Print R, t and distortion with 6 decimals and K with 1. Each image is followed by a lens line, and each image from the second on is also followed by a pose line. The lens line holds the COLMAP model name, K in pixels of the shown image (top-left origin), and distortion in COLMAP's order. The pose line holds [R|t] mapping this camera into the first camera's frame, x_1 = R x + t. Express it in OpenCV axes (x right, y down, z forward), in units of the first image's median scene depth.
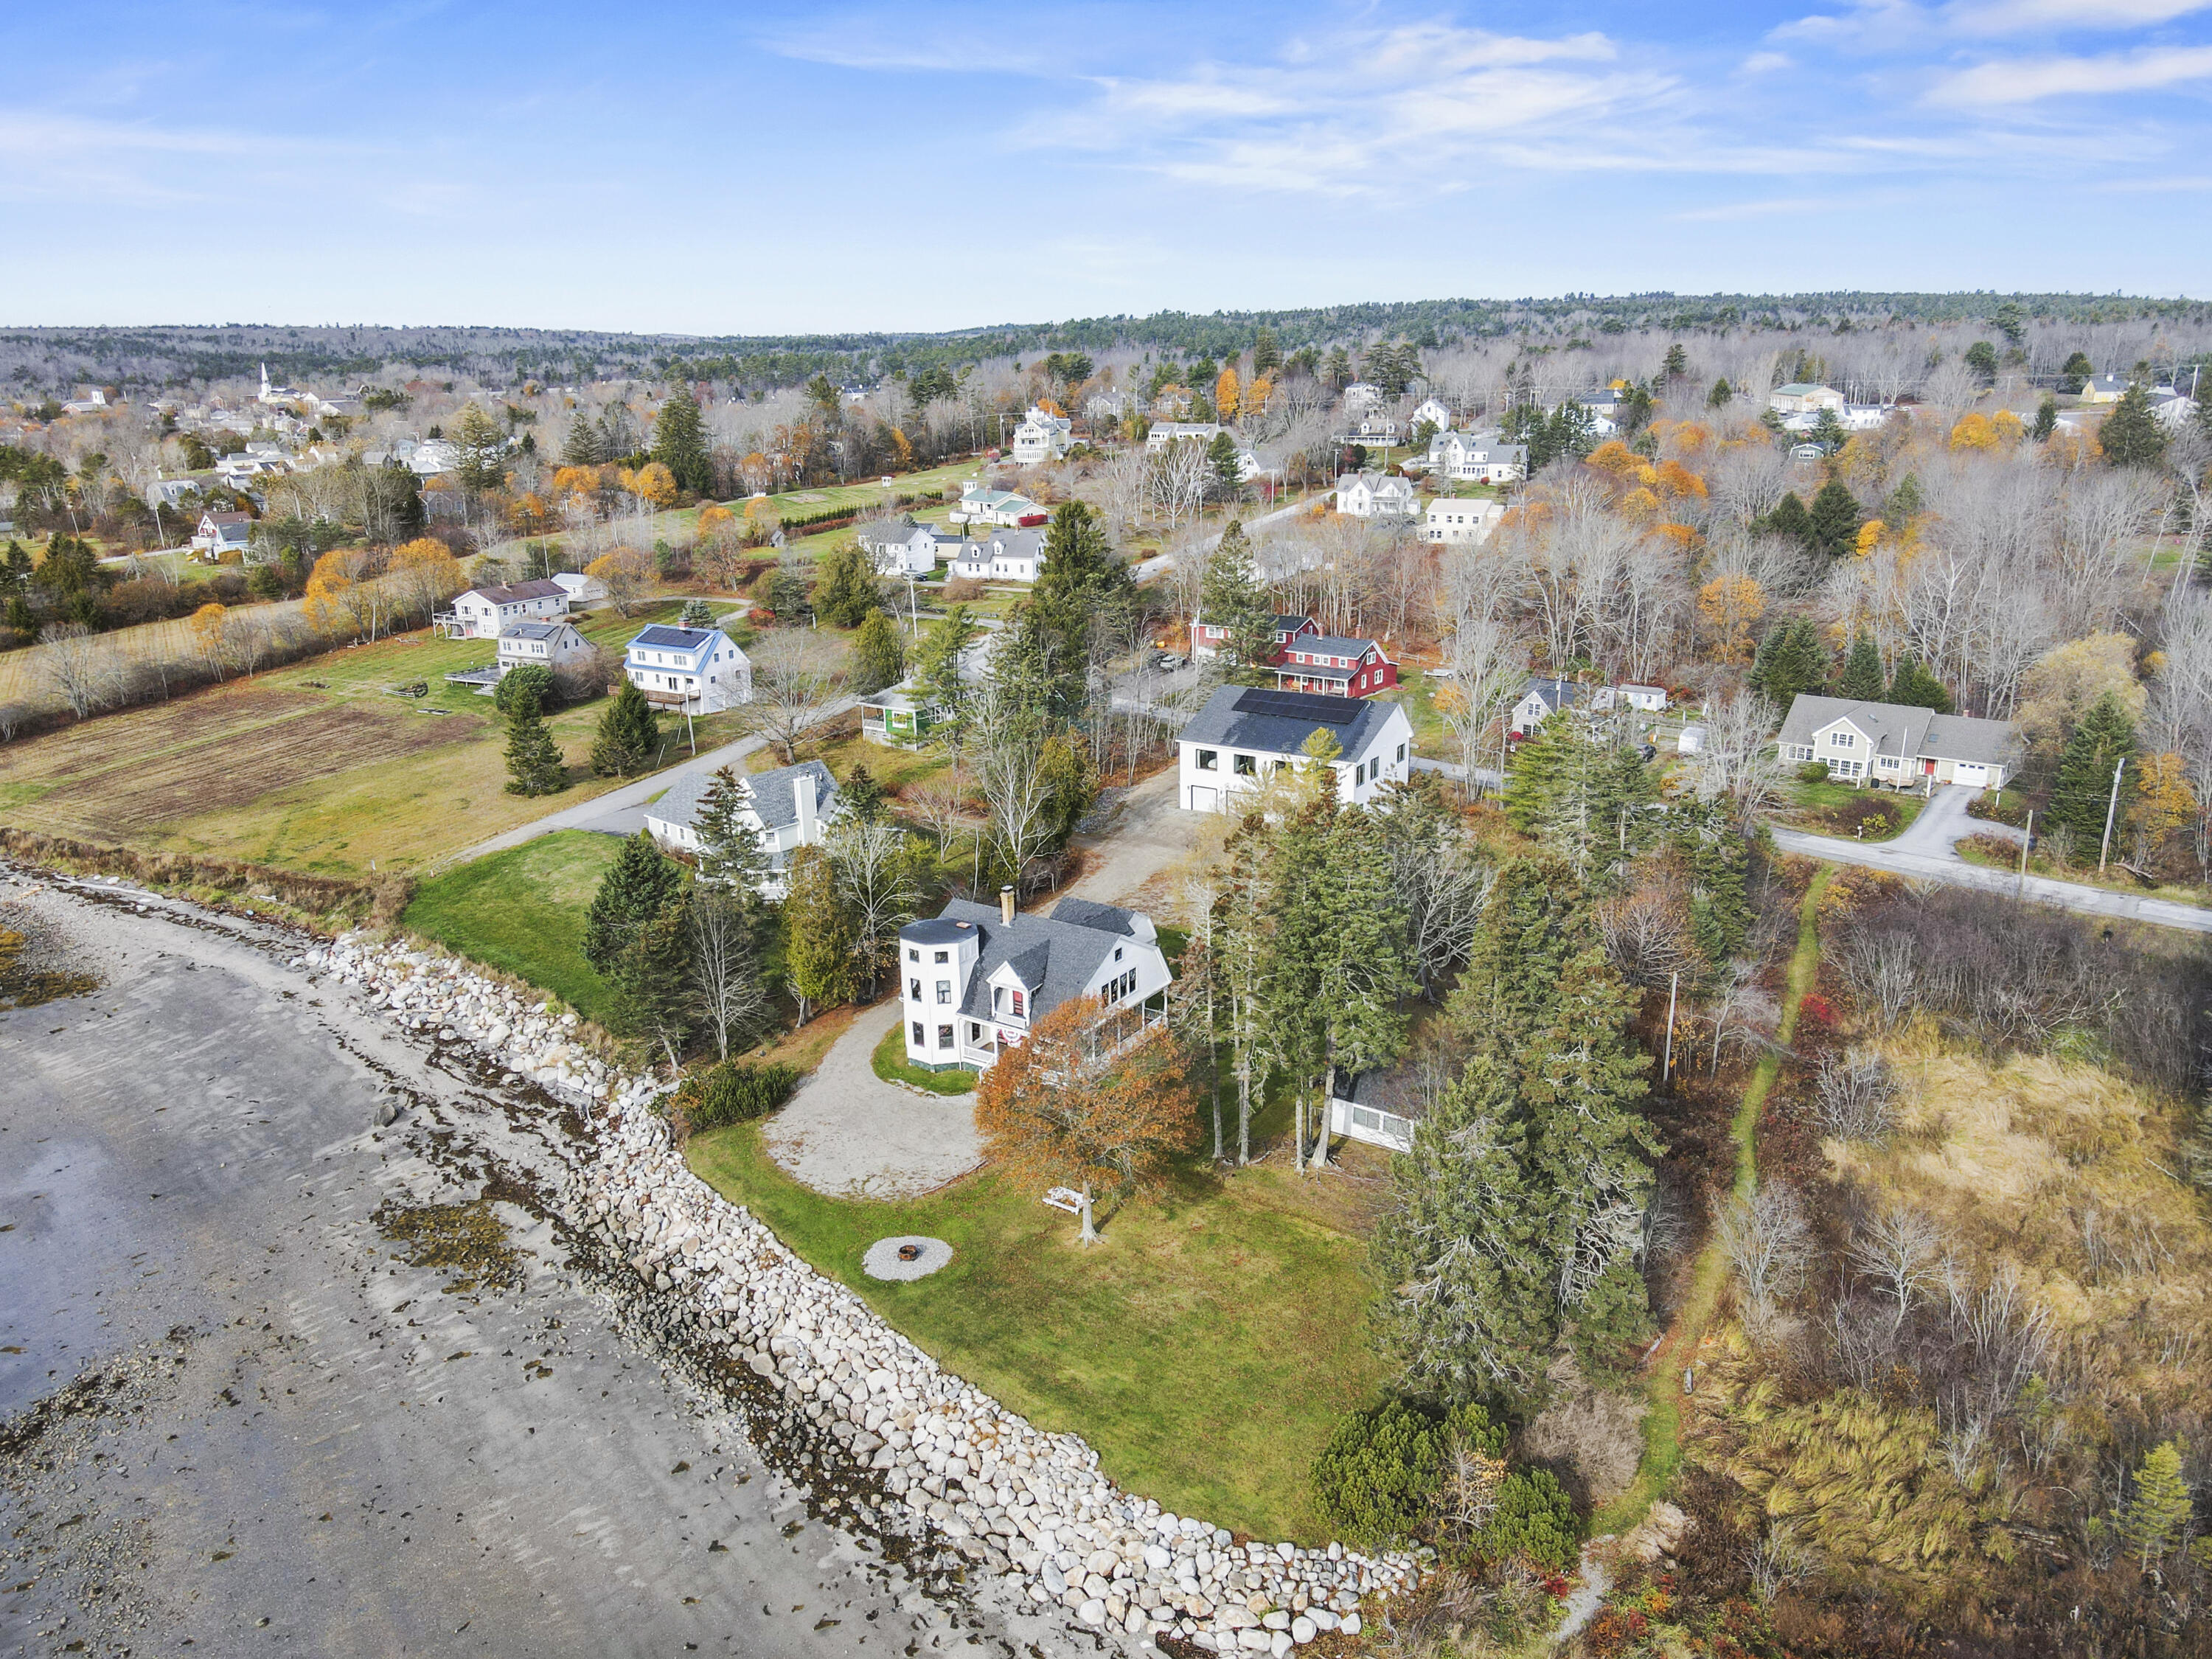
lens RADIAL K [[1622.8, 0, 1107.0], [0, 1622.8, 810.1], [0, 0, 1]] dist [0.004268, 0.020350]
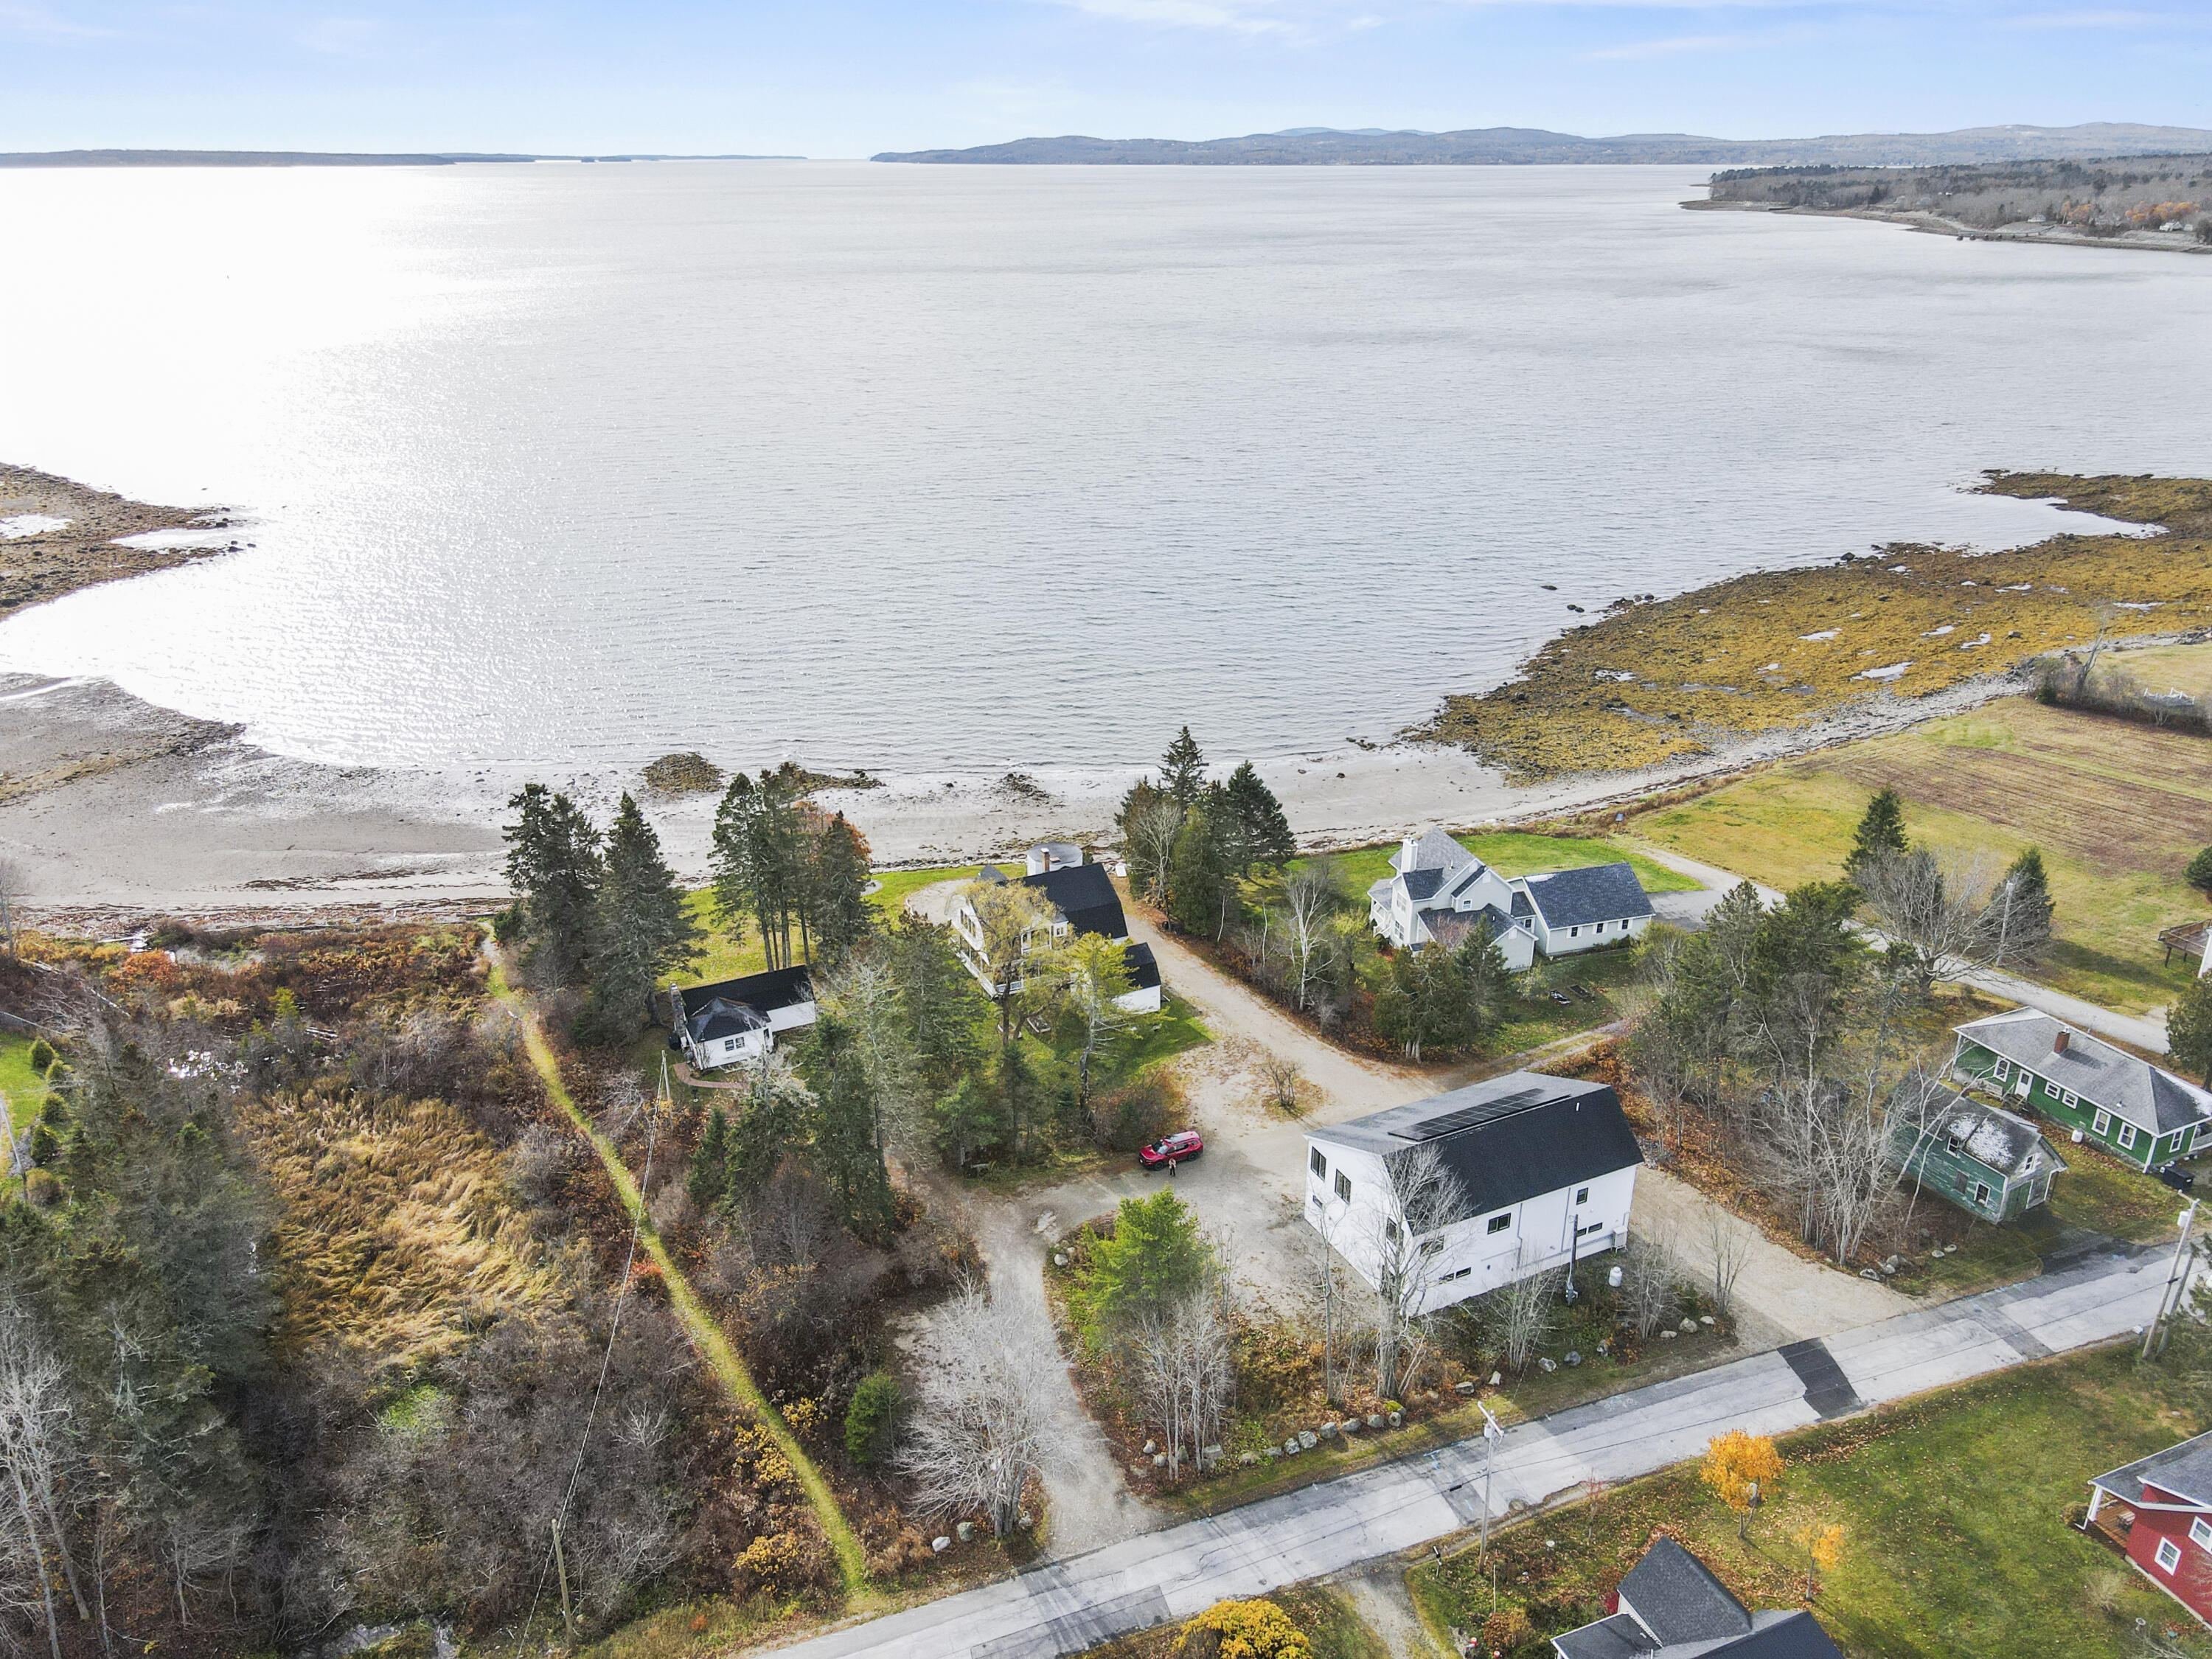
lens RADIAL K [[1622.8, 0, 1107.4], [0, 1622.8, 828.1], [0, 0, 1]] dist [0.004268, 0.020350]
pose [[-0.506449, 0.348959, -0.788503, 1.028738], [-0.225538, 0.829006, 0.511744, -0.709514], [0.832251, 0.437010, -0.341145, 1.525498]]
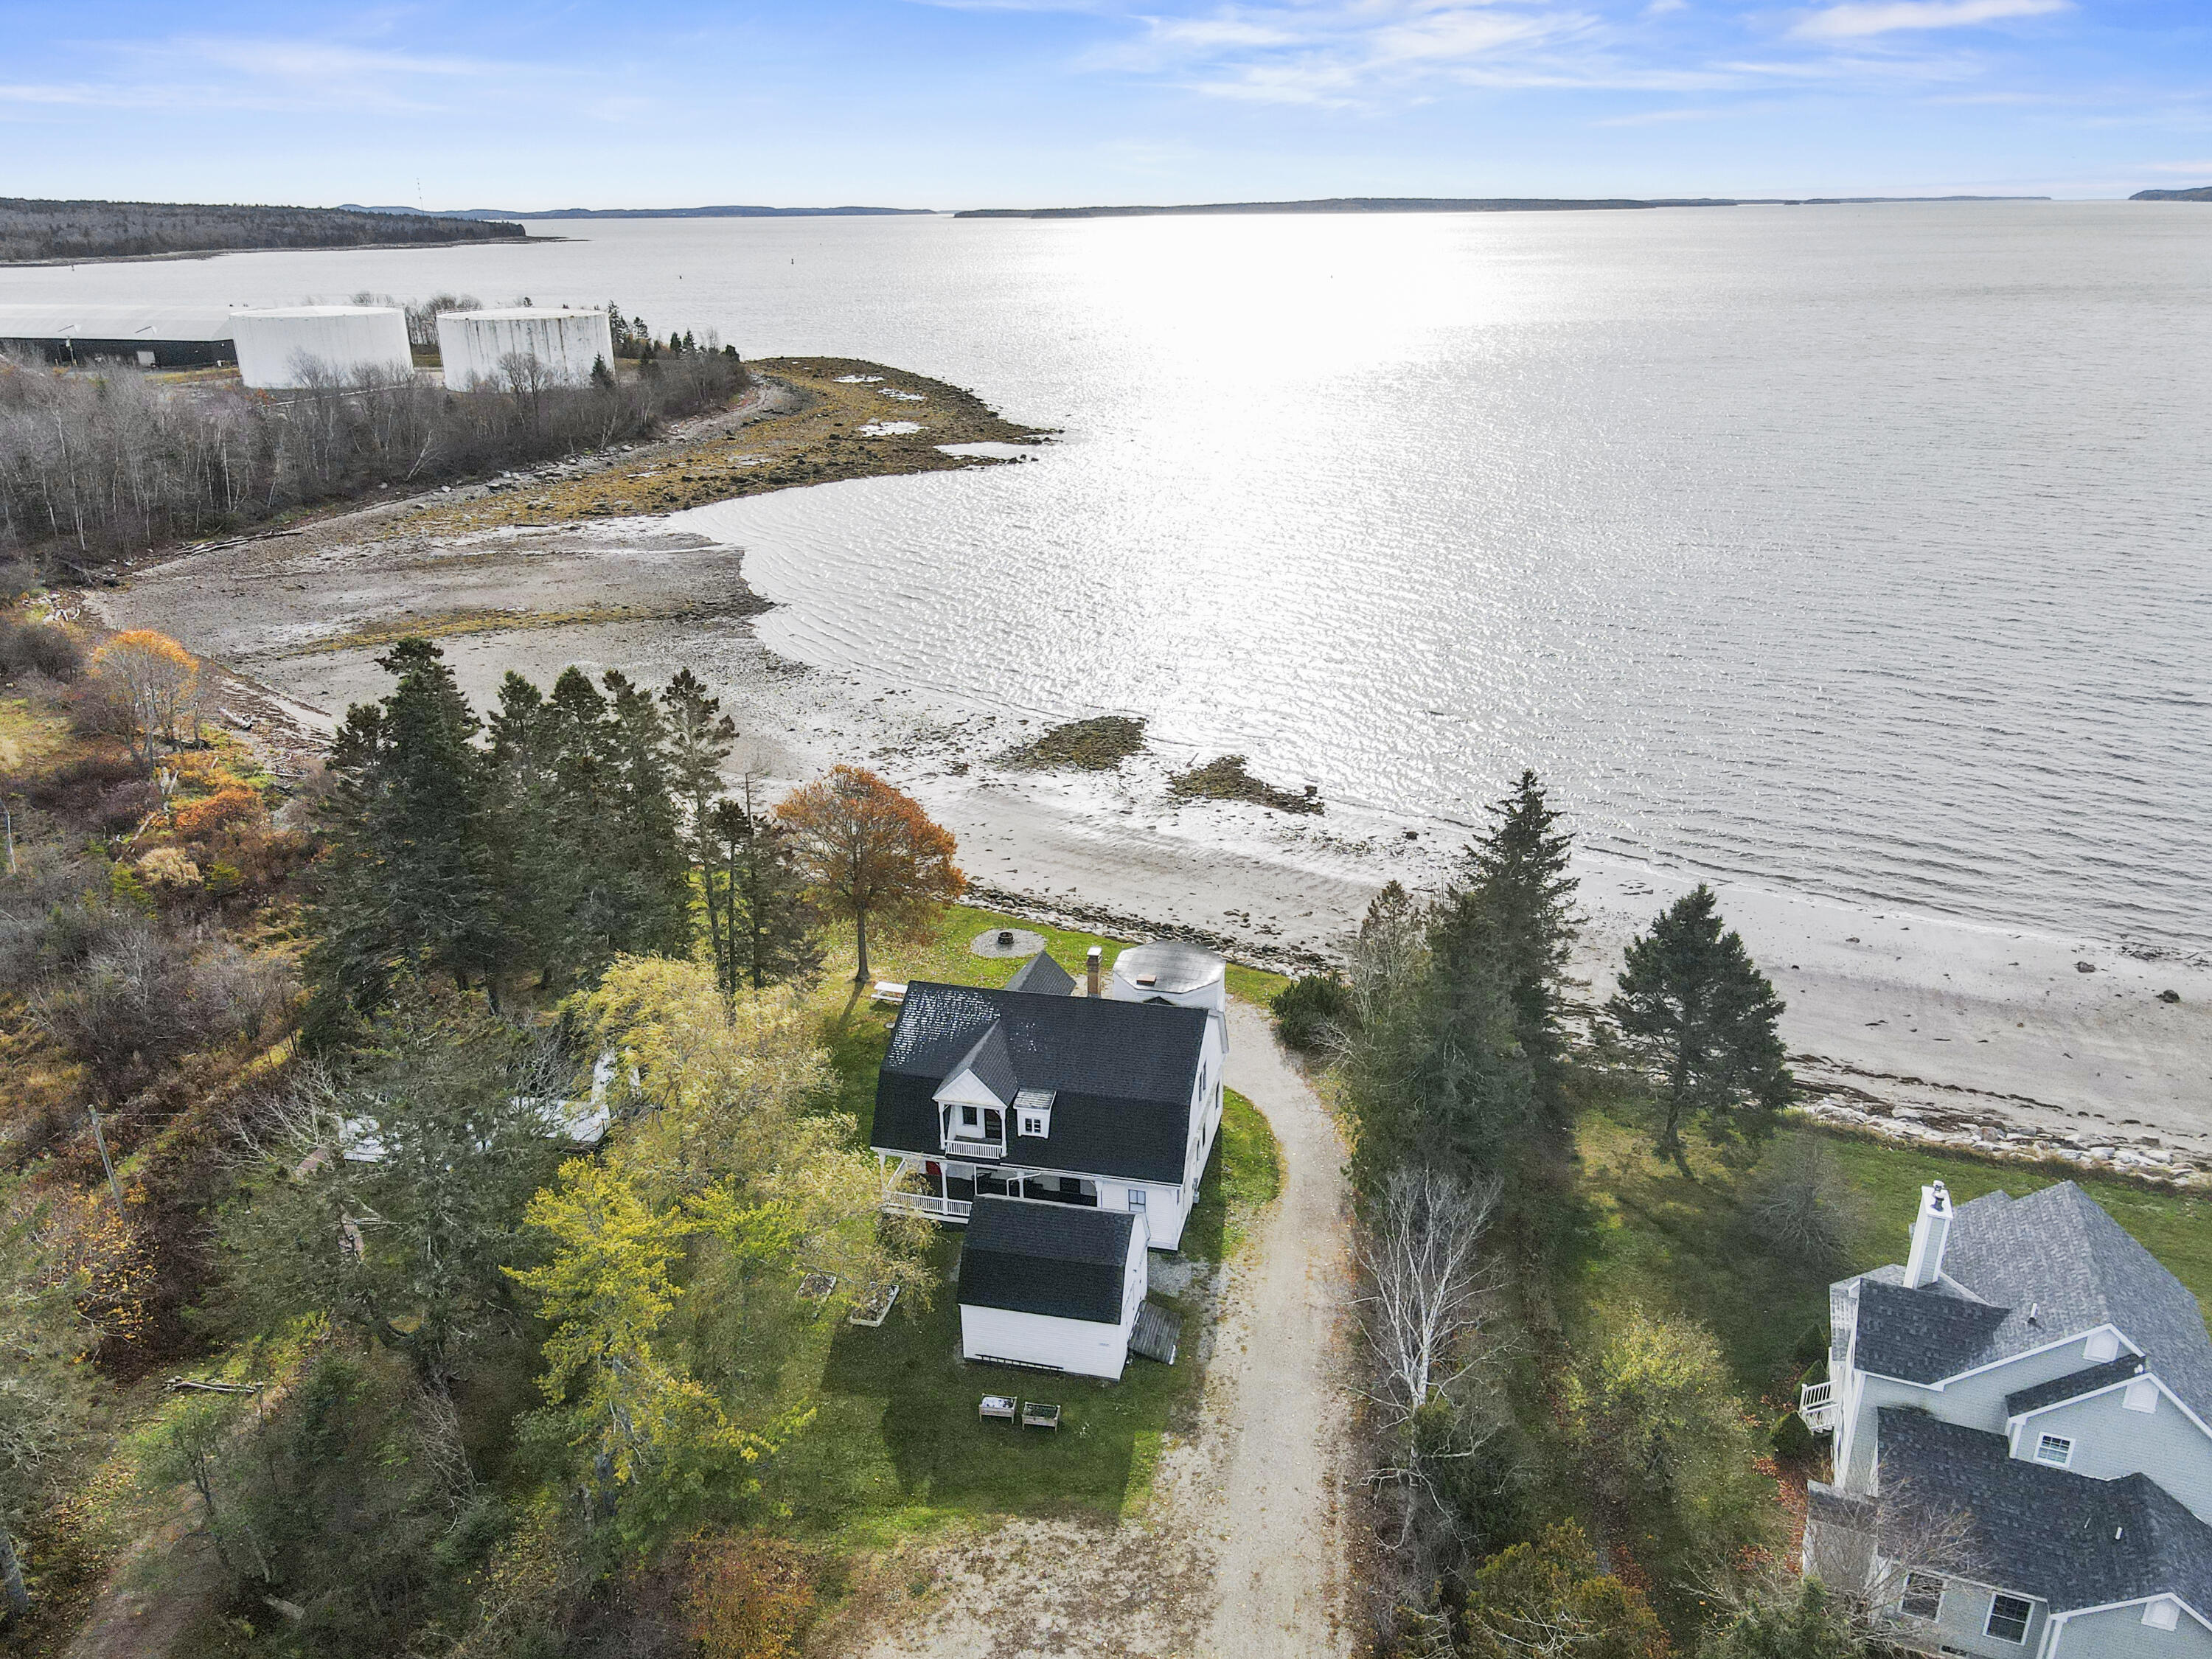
lens RADIAL K [[1622.8, 0, 1106.5], [0, 1622.8, 831.0], [0, 0, 1]] dist [0.004268, 0.020350]
pose [[-0.930985, 0.156977, -0.329584, 0.150829], [-0.072805, 0.804850, 0.588995, -0.393720], [0.357724, 0.572341, -0.737875, 1.477715]]
